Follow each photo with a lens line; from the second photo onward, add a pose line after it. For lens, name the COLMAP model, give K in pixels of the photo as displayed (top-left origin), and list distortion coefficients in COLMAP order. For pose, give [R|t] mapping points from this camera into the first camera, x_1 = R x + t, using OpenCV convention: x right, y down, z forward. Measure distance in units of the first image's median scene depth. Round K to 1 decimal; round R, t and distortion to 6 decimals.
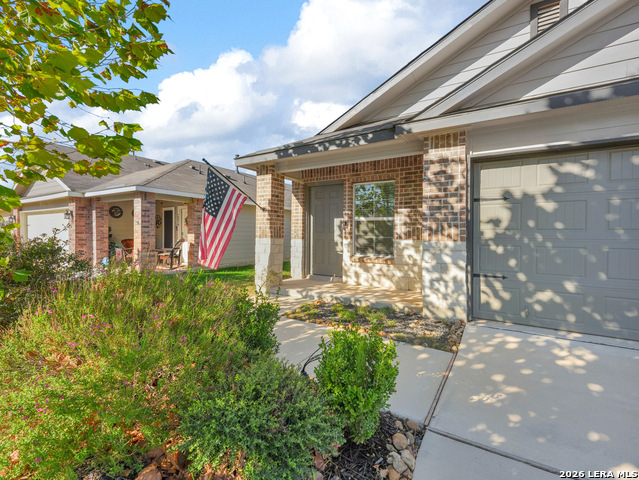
lens RADIAL K [[293.6, 0, 320.4], [0, 293.6, 238.7], [0, 0, 1]] dist [-0.000734, -0.000236]
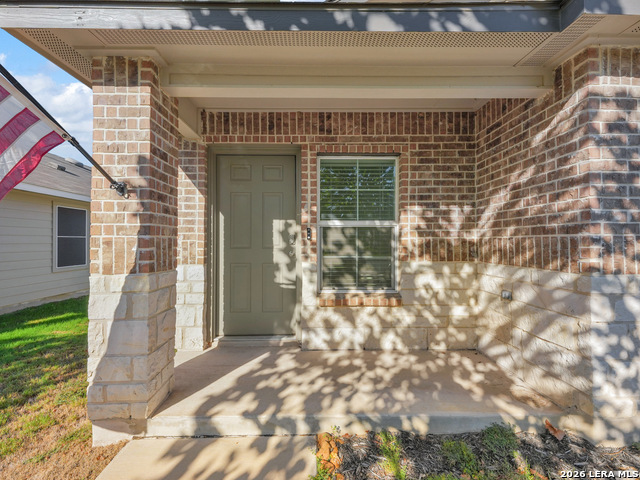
lens RADIAL K [[289.2, 0, 317.3], [0, 289.2, 238.0], [0, 0, 1]] dist [0.021655, -0.000051]
pose [[0.833861, -0.009738, 0.551889, -0.187191], [0.024070, 0.999535, -0.018732, -0.029775], [-0.551450, 0.028904, 0.833707, 0.583376]]
